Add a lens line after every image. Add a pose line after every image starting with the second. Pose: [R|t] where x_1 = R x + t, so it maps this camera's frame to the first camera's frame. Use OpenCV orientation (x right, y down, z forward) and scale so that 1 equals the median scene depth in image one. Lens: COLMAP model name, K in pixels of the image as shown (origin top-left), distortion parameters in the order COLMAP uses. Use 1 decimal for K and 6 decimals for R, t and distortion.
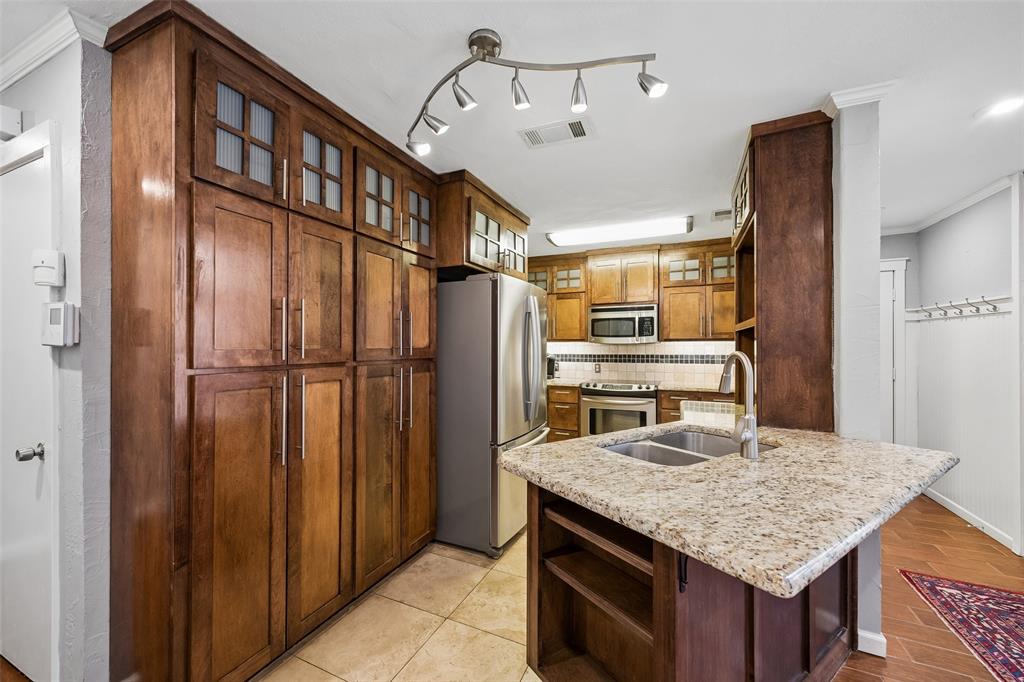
lens RADIAL K [[392.9, 0, 507.7], [0, 392.9, 338.6], [0, 0, 1]] dist [-0.002593, -0.000265]
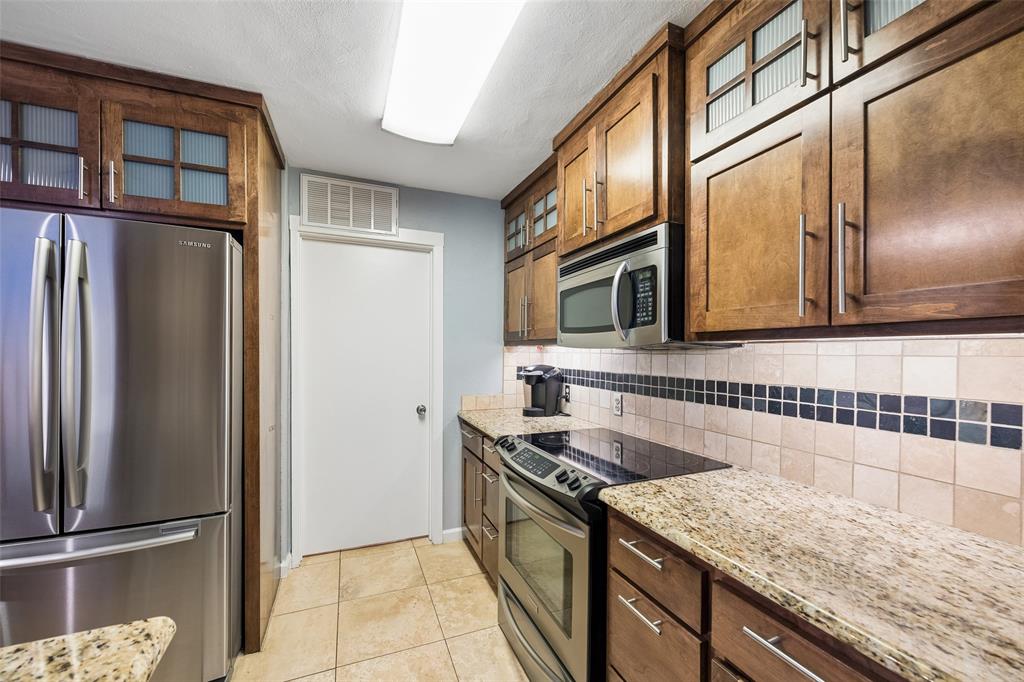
lens RADIAL K [[392.9, 0, 514.0], [0, 392.9, 348.0], [0, 0, 1]] dist [-0.002593, -0.000265]
pose [[0.739014, -0.001874, -0.673688, 0.470651], [0.008334, 0.999945, 0.006361, 0.008753], [0.673639, -0.010316, 0.738989, 0.640998]]
